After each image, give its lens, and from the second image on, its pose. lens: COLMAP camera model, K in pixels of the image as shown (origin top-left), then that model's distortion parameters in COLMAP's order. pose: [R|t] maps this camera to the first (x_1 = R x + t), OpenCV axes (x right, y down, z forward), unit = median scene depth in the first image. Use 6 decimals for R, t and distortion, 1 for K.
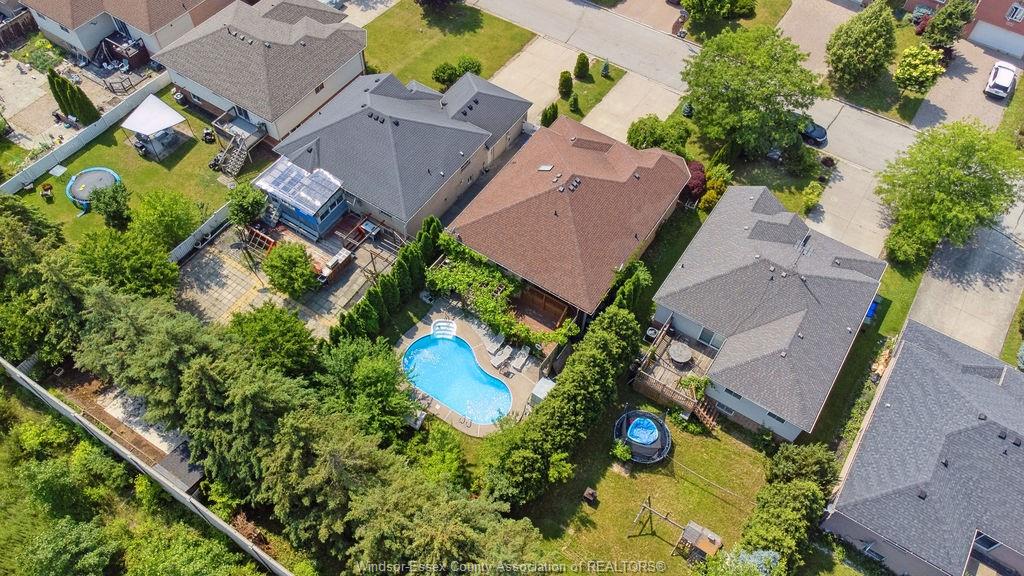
lens RADIAL K [[797.3, 0, 512.0], [0, 797.3, 288.0], [0, 0, 1]] dist [0.034384, -0.002893]
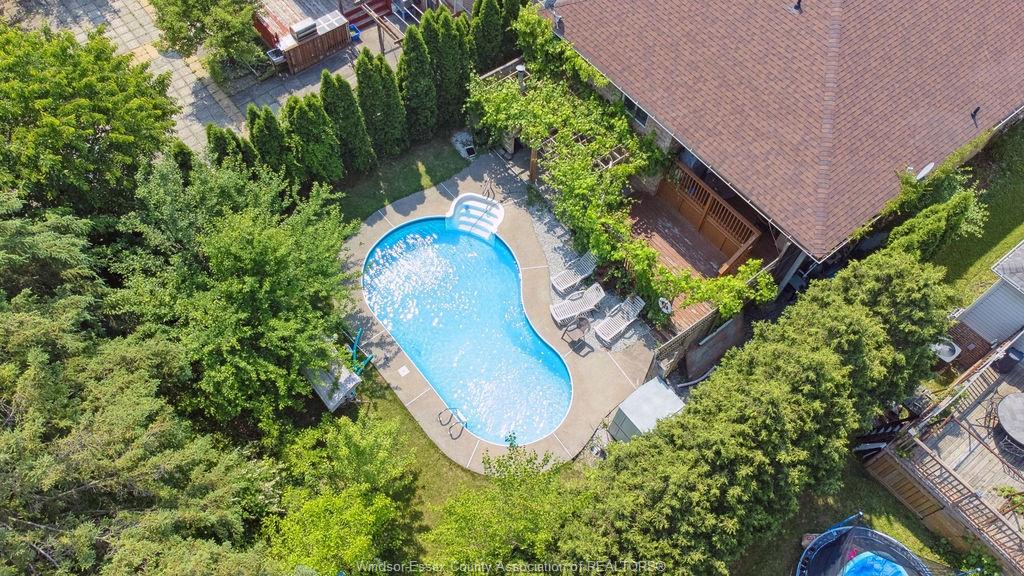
lens RADIAL K [[797.3, 0, 512.0], [0, 797.3, 288.0], [0, 0, 1]] dist [0.034384, -0.002893]
pose [[0.950486, 0.274774, -0.145175, 0.014636], [-0.266217, 0.960929, 0.075791, 0.053931], [0.160329, -0.033390, 0.986499, 0.561164]]
